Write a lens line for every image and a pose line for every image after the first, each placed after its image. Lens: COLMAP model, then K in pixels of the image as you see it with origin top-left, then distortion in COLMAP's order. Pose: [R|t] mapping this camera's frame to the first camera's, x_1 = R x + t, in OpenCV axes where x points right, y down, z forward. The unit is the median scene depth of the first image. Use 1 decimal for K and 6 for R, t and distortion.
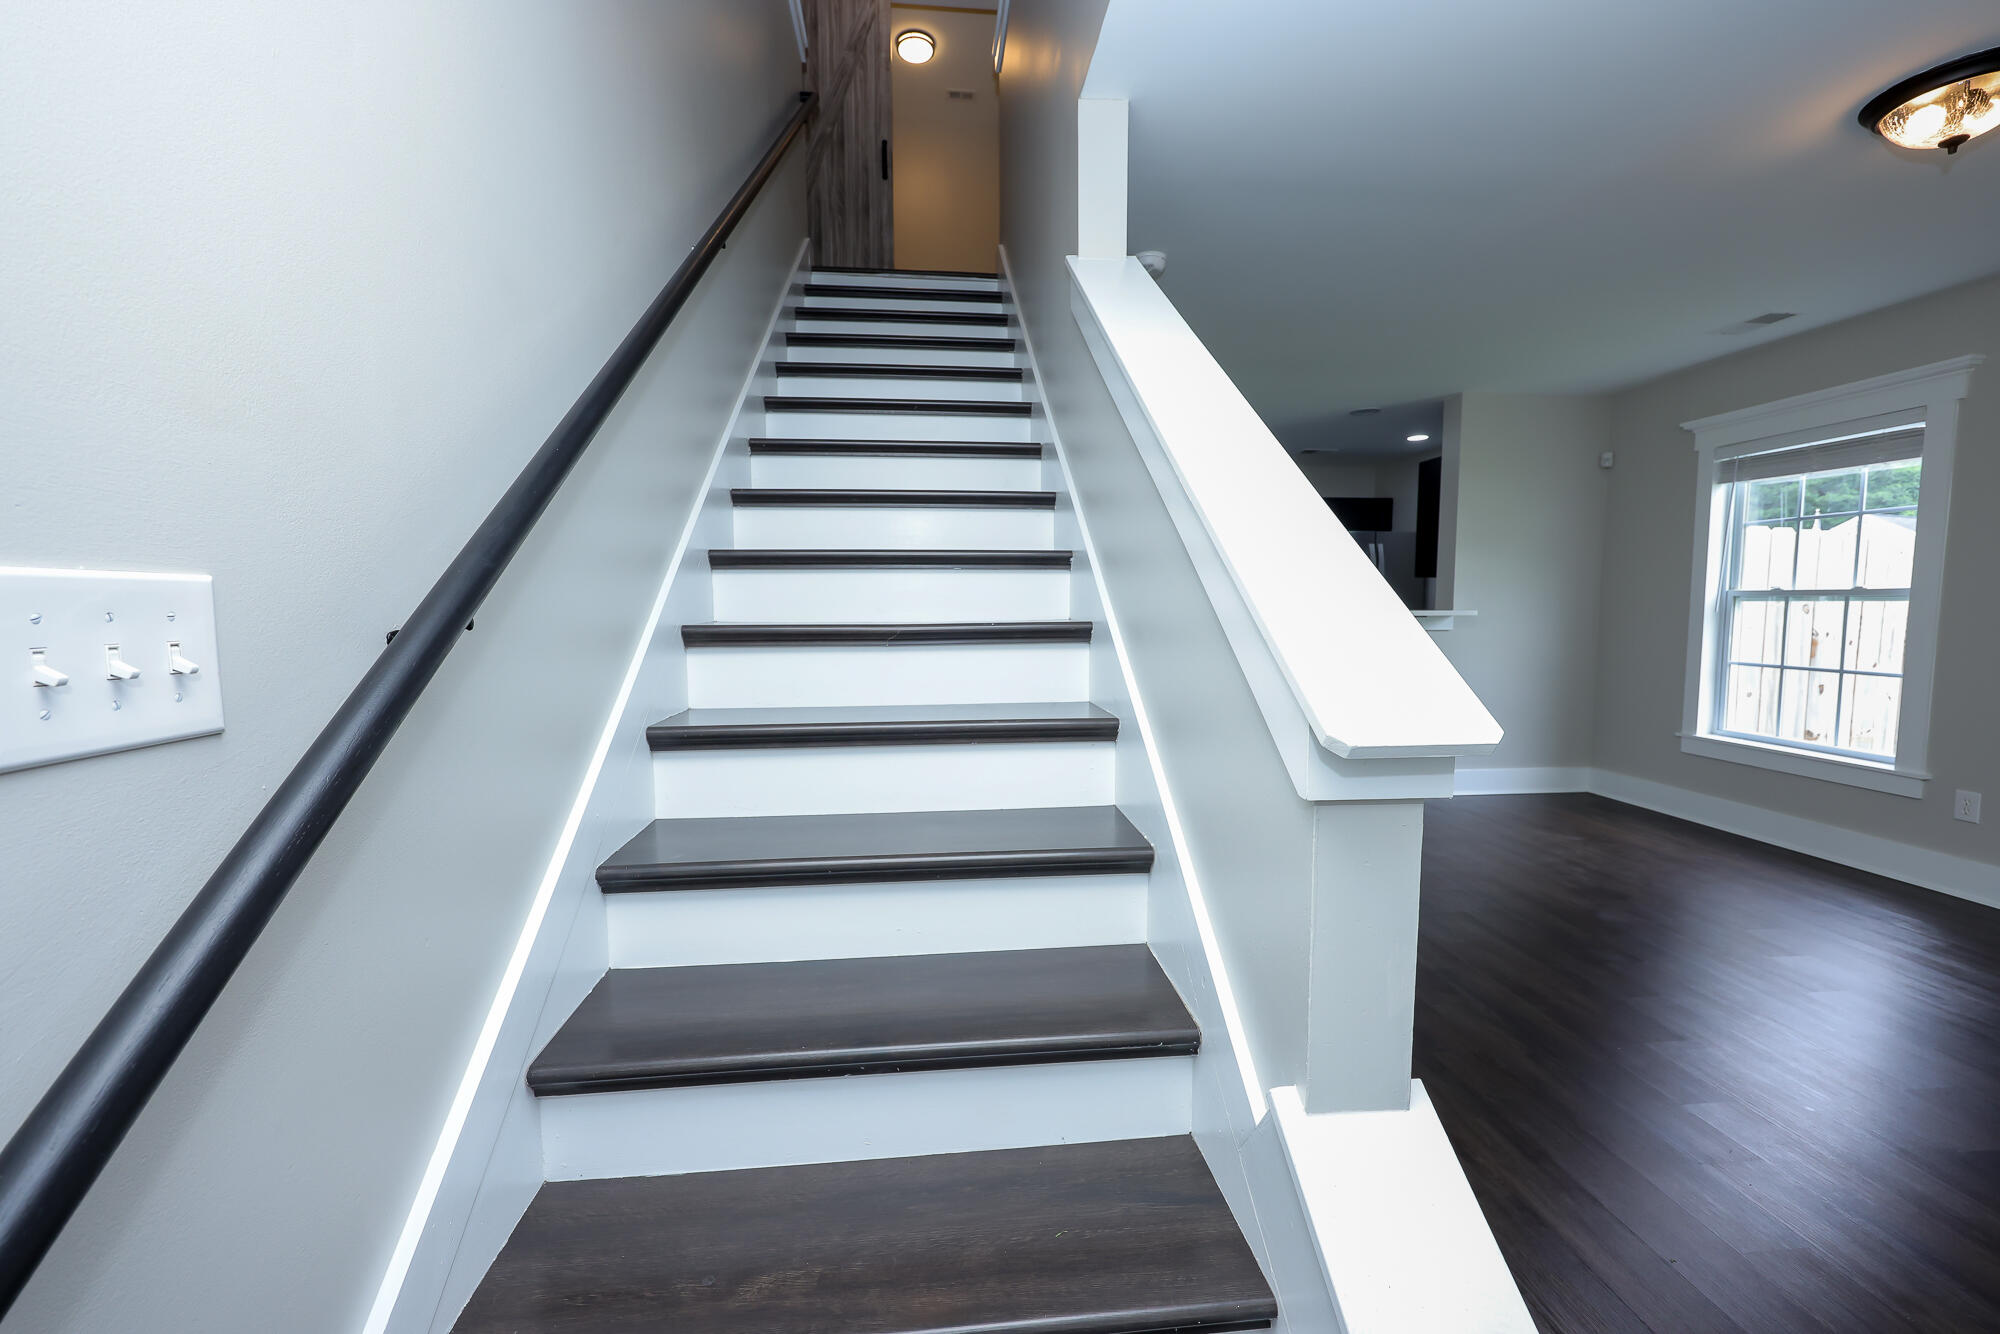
lens RADIAL K [[794.4, 0, 998.5], [0, 794.4, 664.3], [0, 0, 1]] dist [-0.003795, -0.000157]
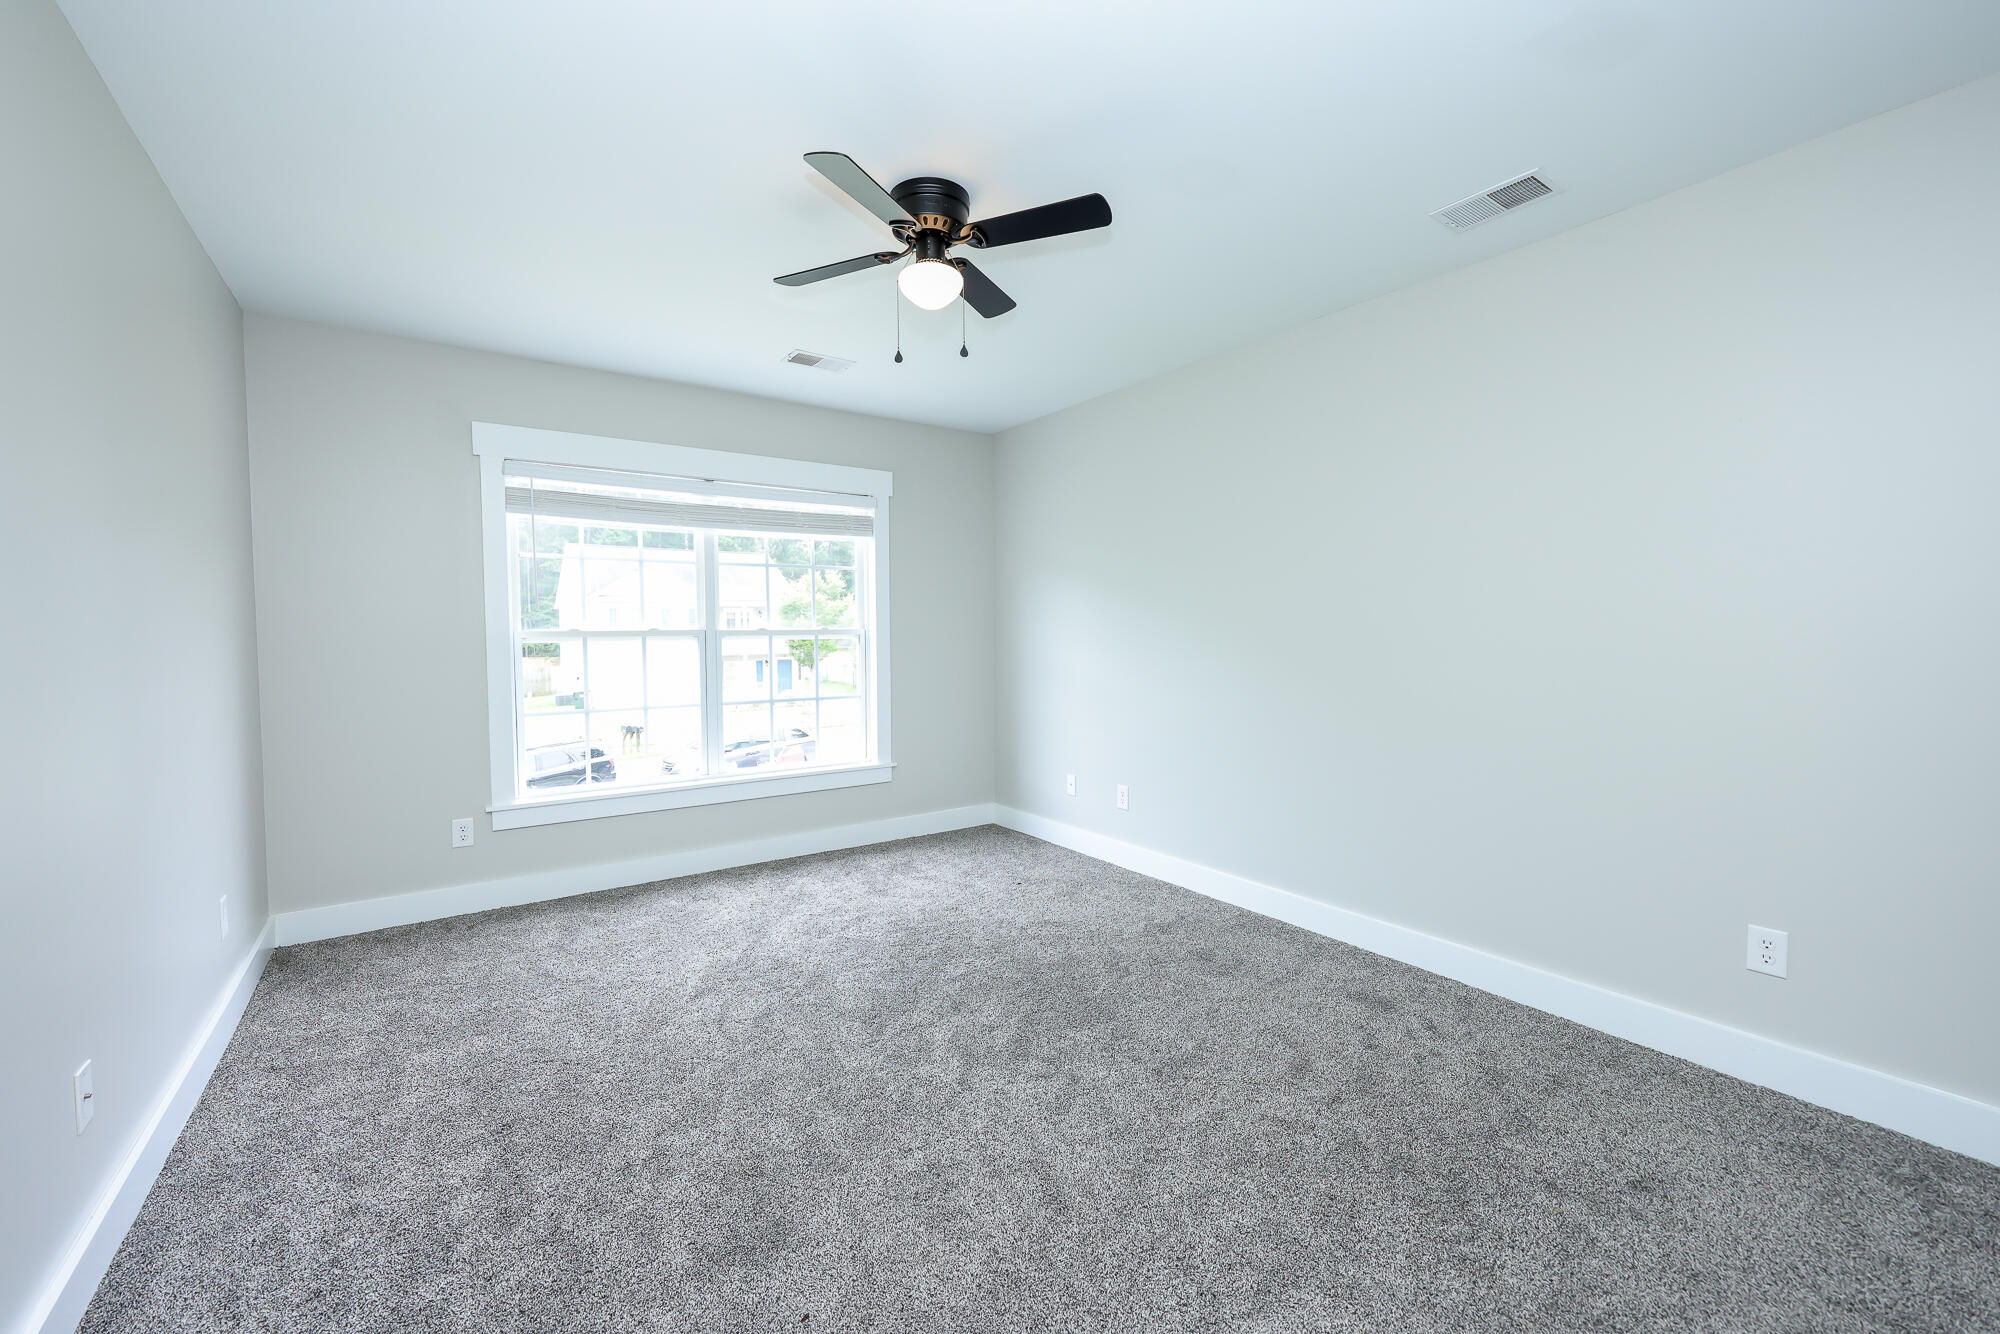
lens RADIAL K [[794.4, 0, 998.5], [0, 794.4, 664.3], [0, 0, 1]] dist [-0.003795, -0.000157]
pose [[-0.501581, -0.031432, 0.864539, -0.093135], [0.071621, 0.994400, 0.077706, -0.096827], [-0.862141, 0.100895, -0.496521, 1.137618]]
